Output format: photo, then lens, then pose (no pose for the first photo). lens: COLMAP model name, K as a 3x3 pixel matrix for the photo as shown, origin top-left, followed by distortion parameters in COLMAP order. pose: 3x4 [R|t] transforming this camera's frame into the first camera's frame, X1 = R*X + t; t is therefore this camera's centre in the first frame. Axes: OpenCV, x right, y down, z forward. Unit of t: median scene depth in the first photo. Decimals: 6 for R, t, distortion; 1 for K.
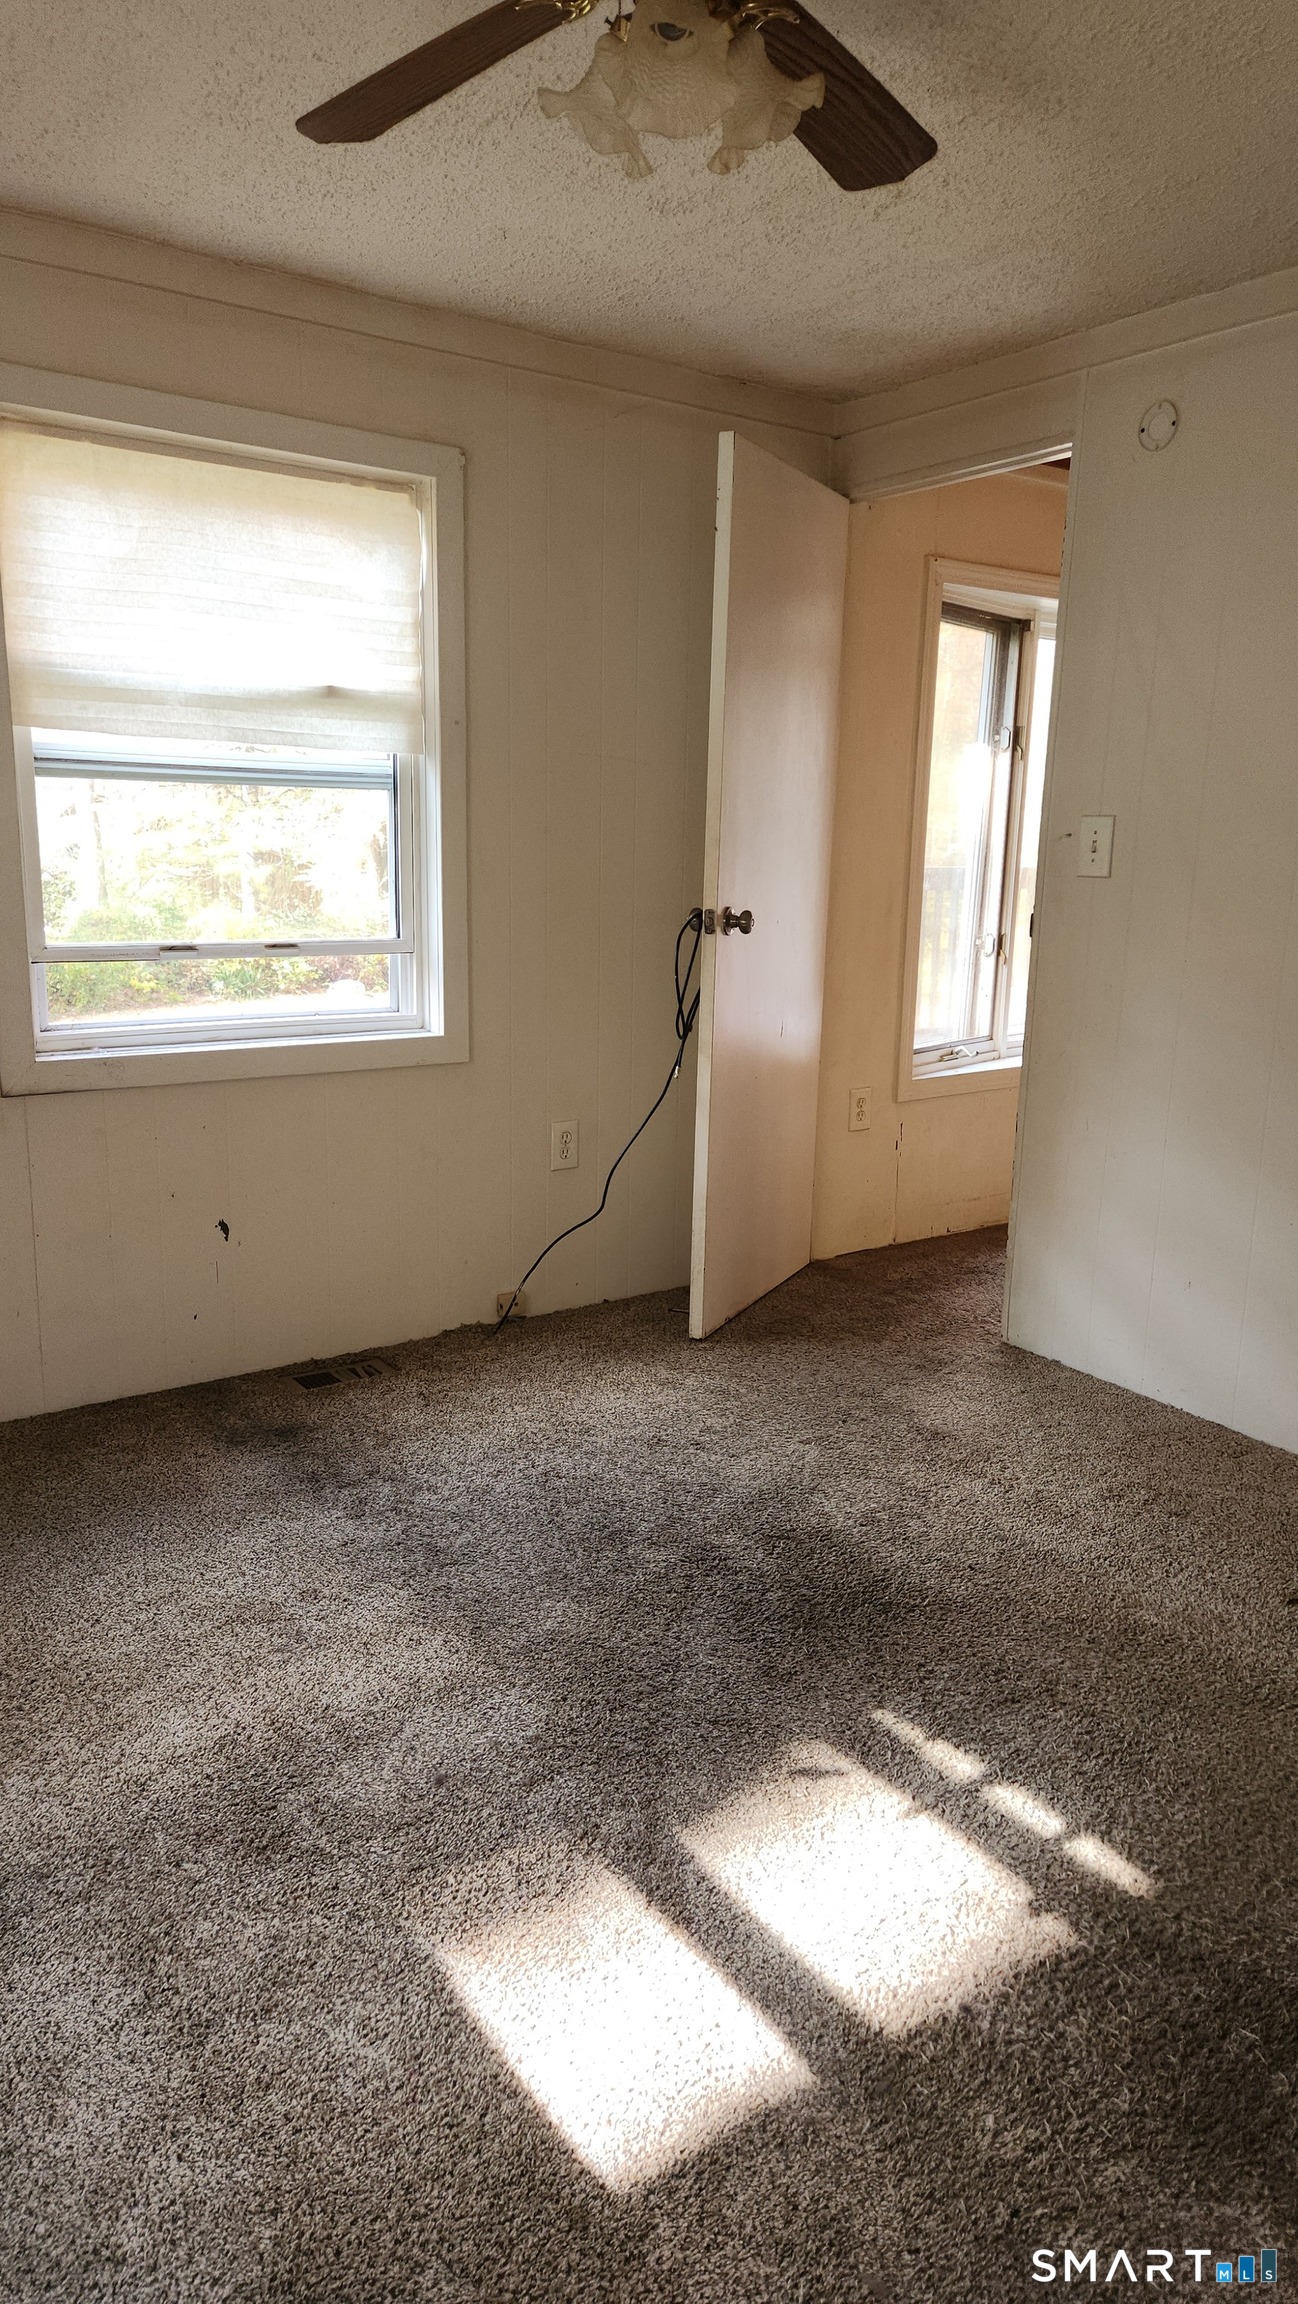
lens RADIAL K [[1511.2, 0, 649.0], [0, 1511.2, 1152.0], [0, 0, 1]] dist [0.030468, -0.001200]
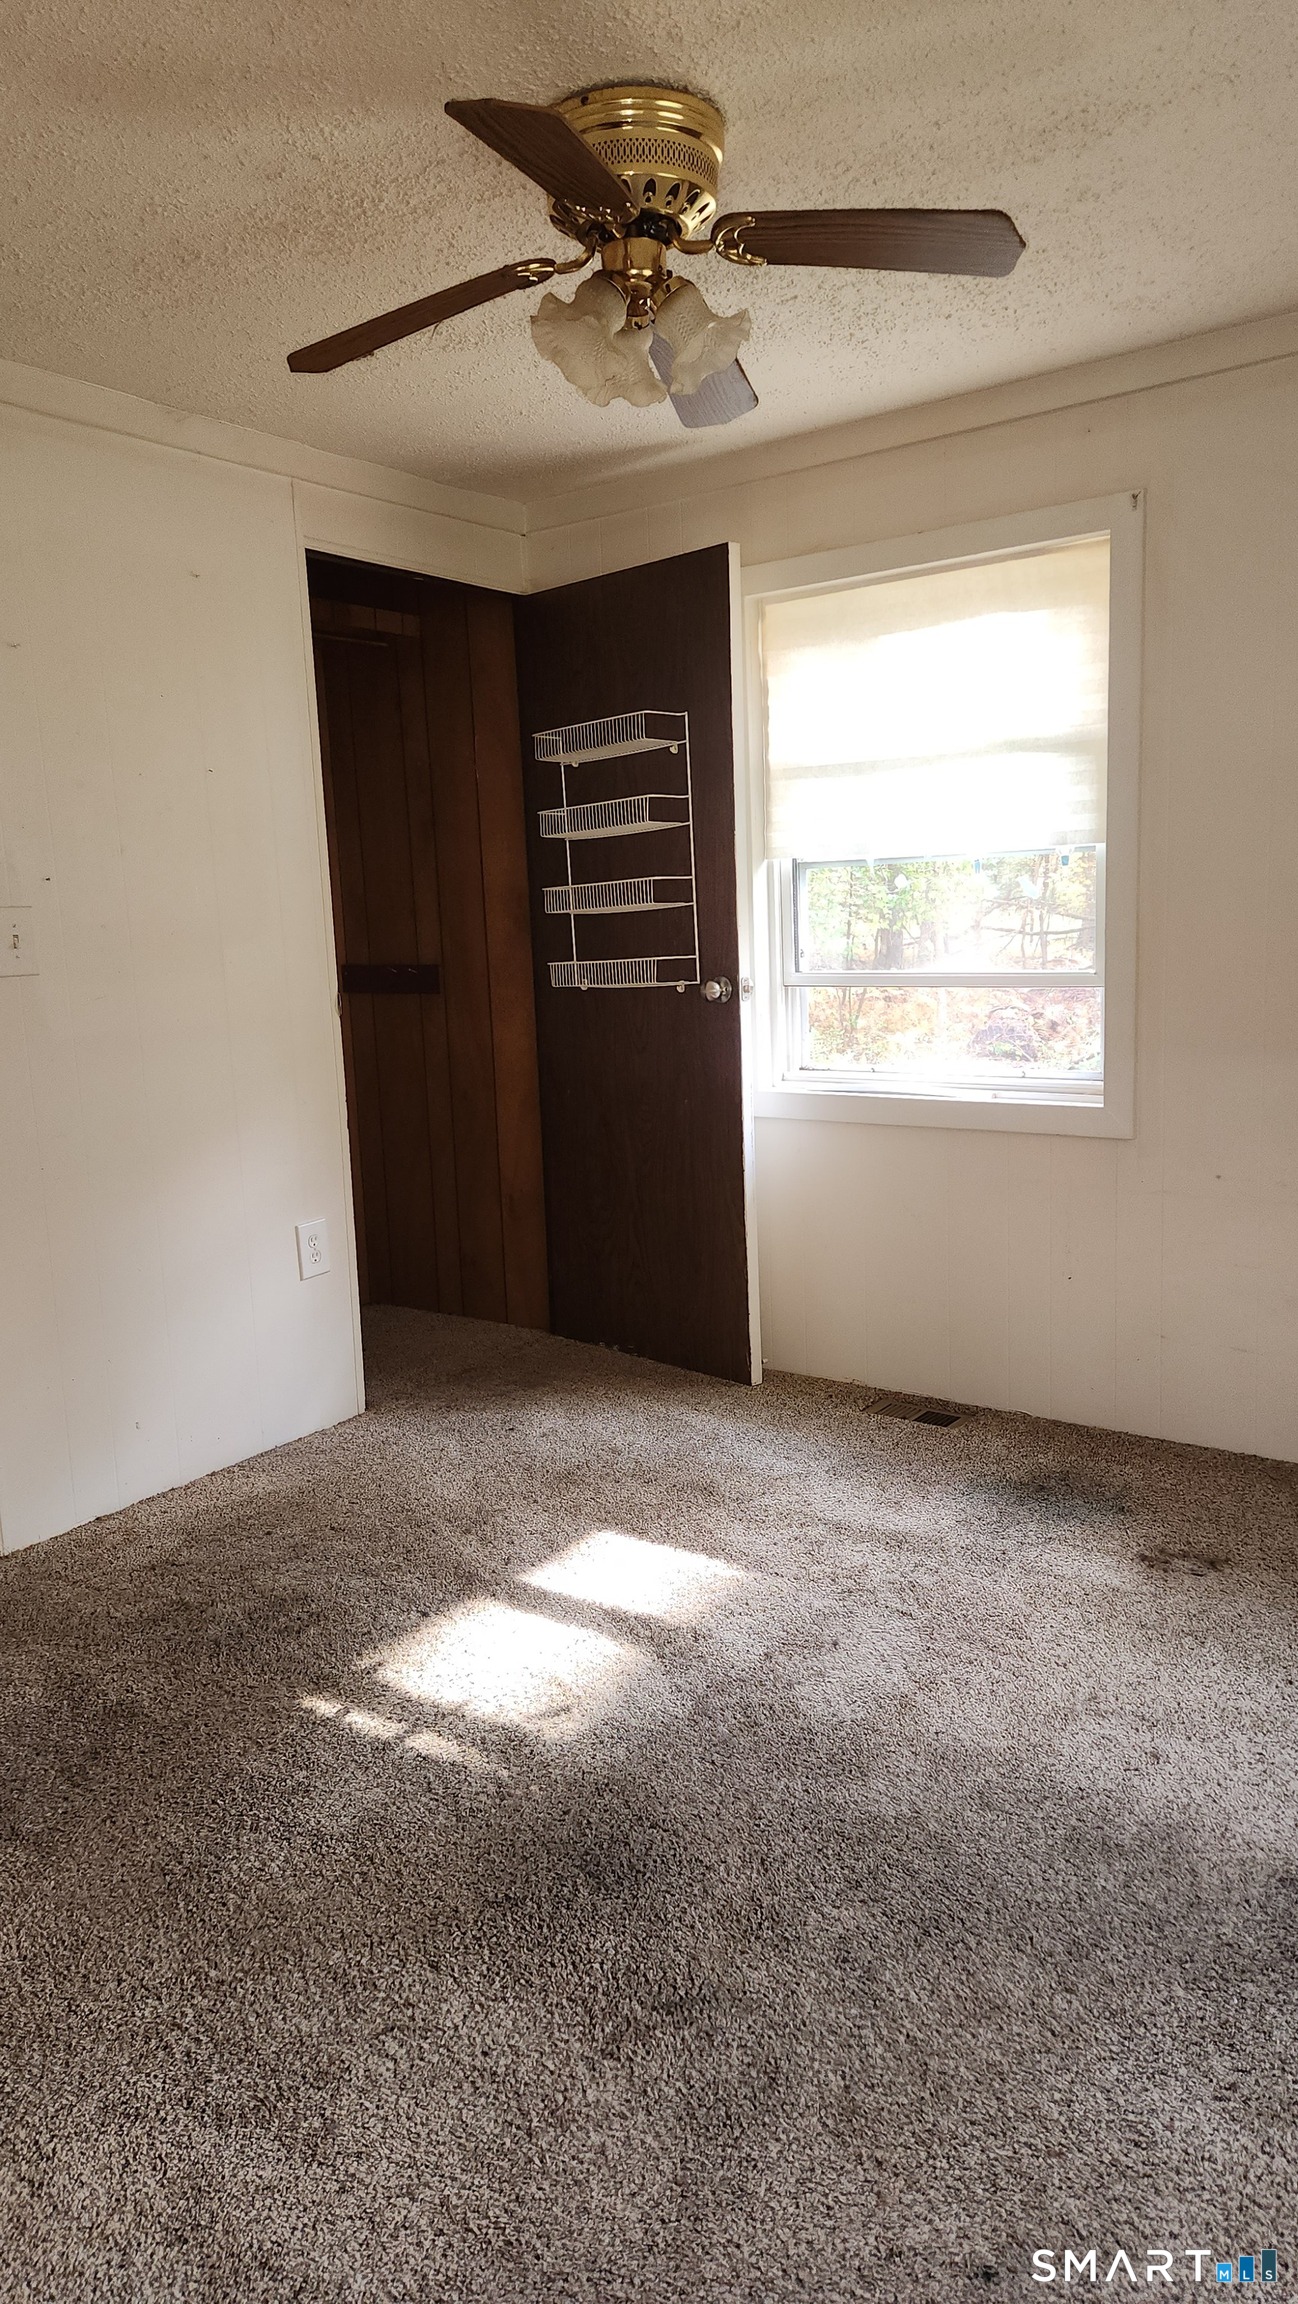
lens RADIAL K [[1504.5, 0, 649.0], [0, 1504.5, 1152.0], [0, 0, 1]] dist [0.074676, -0.054826]
pose [[-0.950225, 0.085445, -0.299617, 0.238705], [-0.027602, 0.934791, 0.354123, -0.280542], [0.310338, 0.344767, -0.885904, 1.301077]]
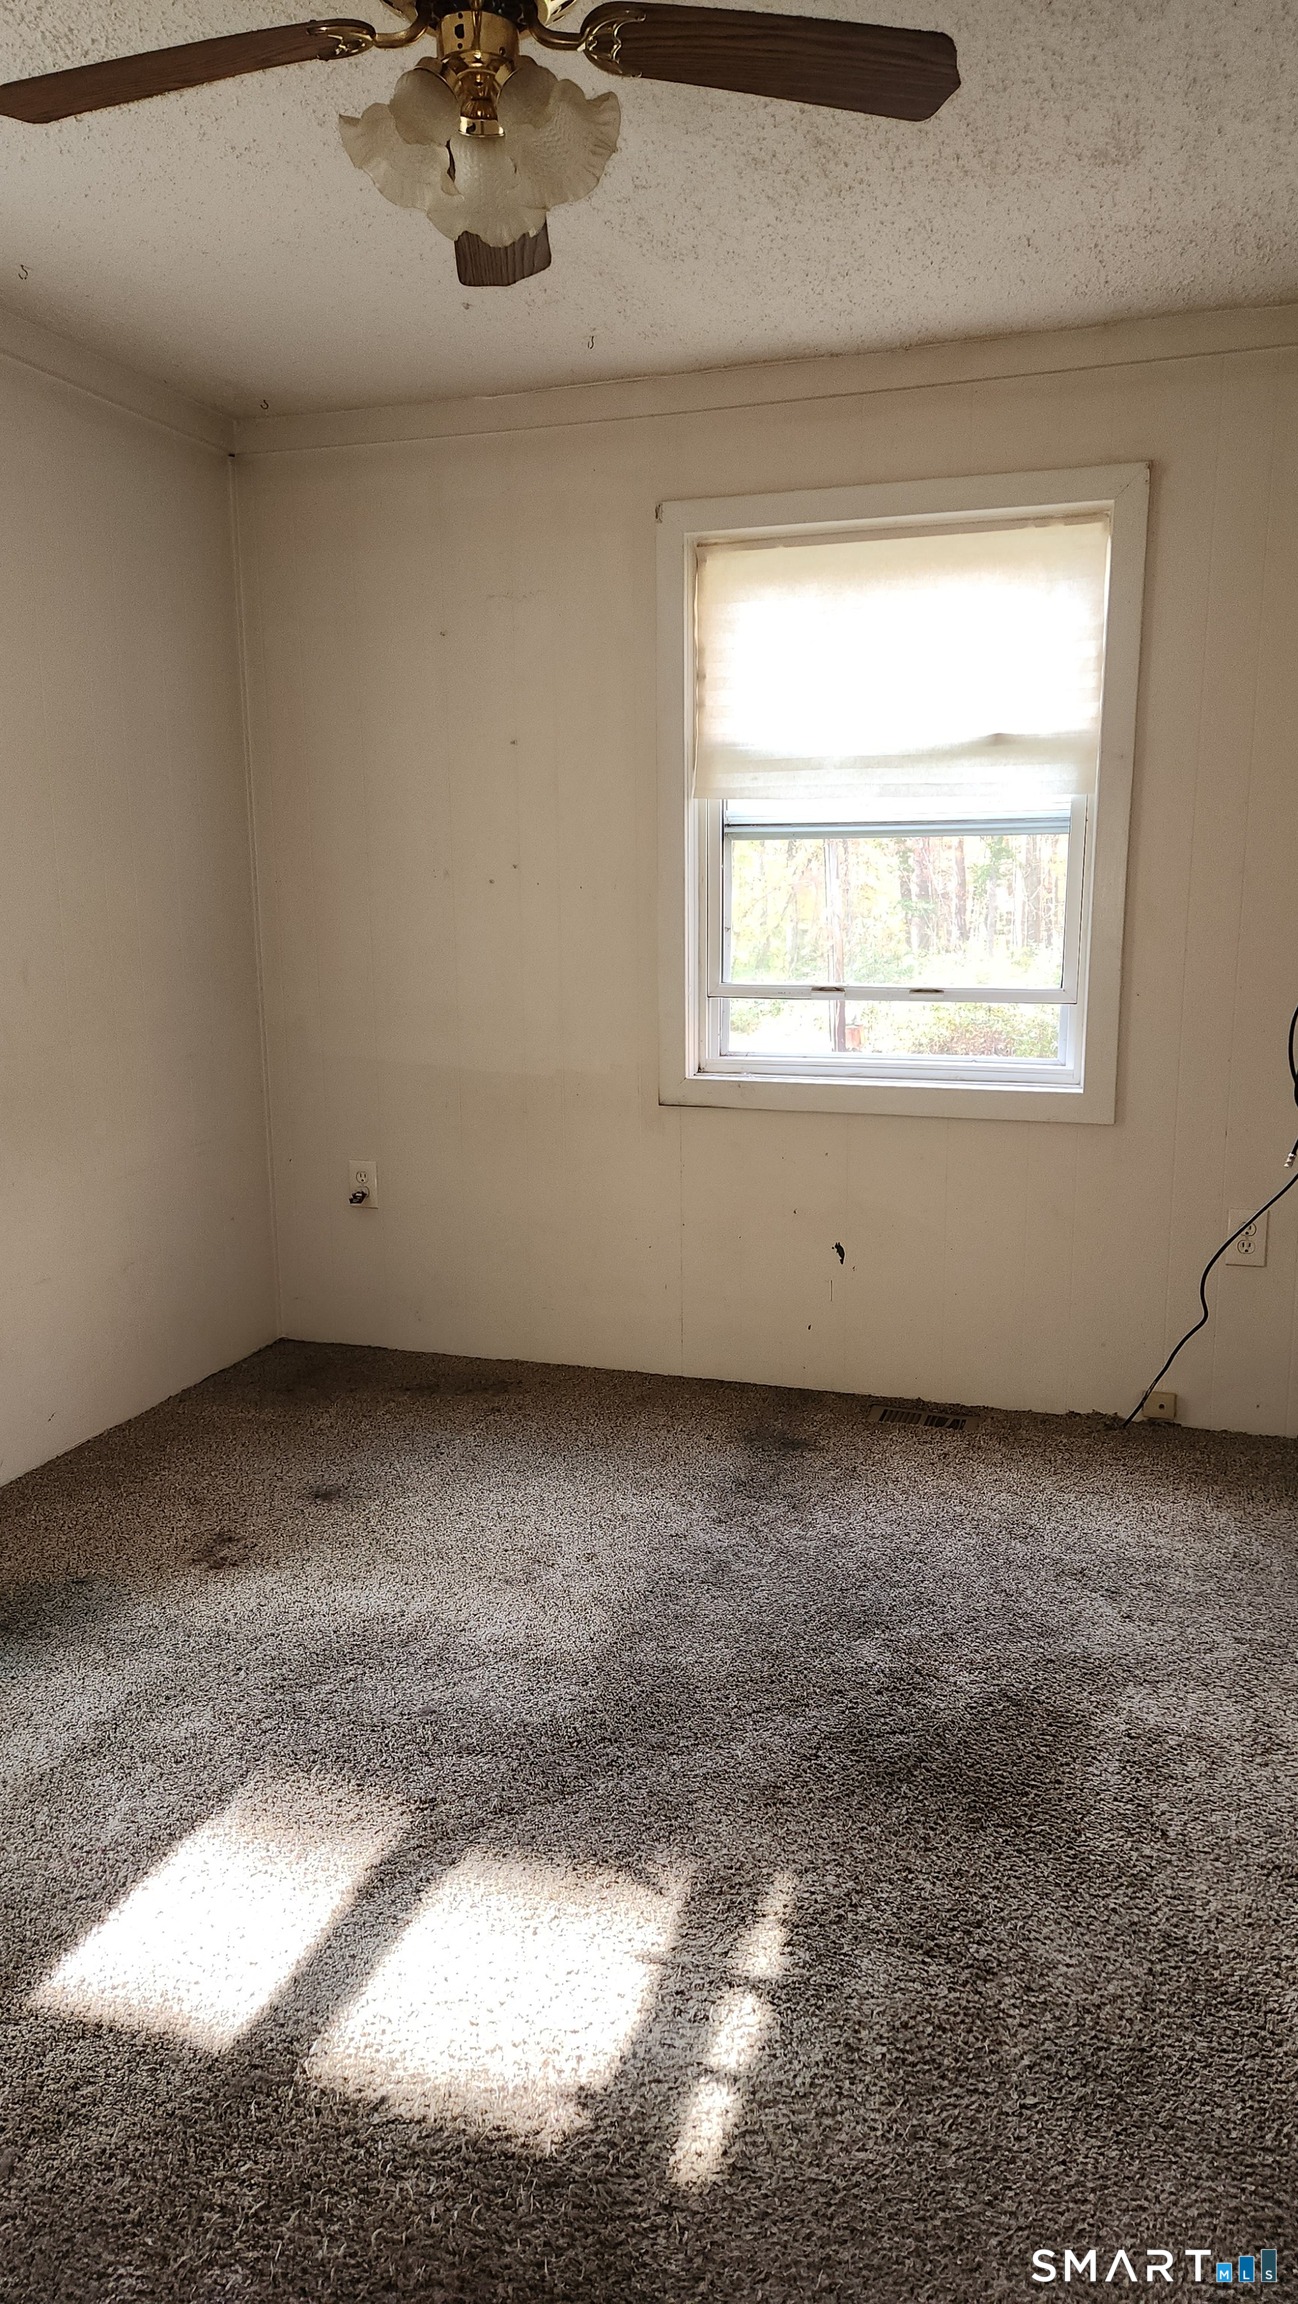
lens RADIAL K [[1504.5, 0, 649.0], [0, 1504.5, 1152.0], [0, 0, 1]] dist [0.074676, -0.054826]
pose [[0.604498, 0.117890, -0.787835, 0.534351], [-0.152370, 0.987840, 0.030906, -0.035766], [0.781899, 0.101360, 0.615110, 0.267325]]
